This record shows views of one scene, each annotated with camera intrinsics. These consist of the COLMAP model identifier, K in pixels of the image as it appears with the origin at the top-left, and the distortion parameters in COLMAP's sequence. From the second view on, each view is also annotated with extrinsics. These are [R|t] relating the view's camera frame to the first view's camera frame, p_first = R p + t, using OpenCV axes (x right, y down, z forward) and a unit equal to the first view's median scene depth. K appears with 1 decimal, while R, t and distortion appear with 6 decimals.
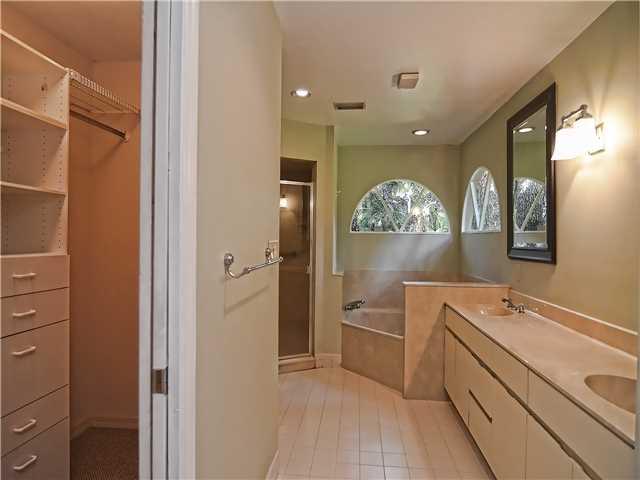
lens RADIAL K [[377.5, 0, 320.0], [0, 377.5, 240.0], [0, 0, 1]] dist [0.000859, -0.000975]
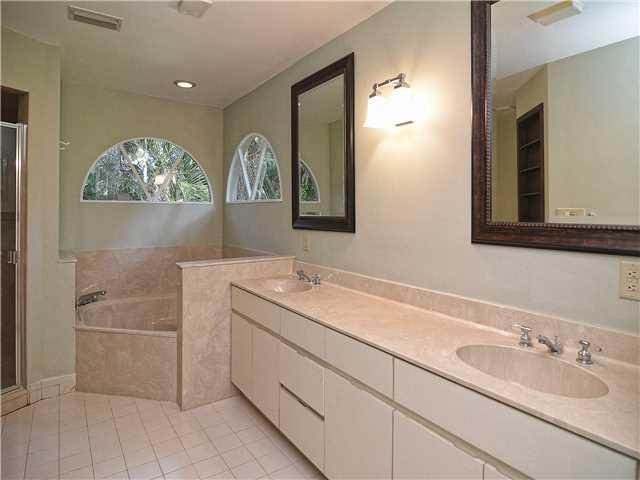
lens RADIAL K [[352.5, 0, 320.5], [0, 352.5, 211.7], [0, 0, 1]] dist [-0.005749, -0.003757]
pose [[0.739107, -0.009748, 0.673517, -0.056194], [0.009216, 0.999948, 0.004359, 0.002273], [-0.673525, 0.002986, 0.739159, 0.257863]]
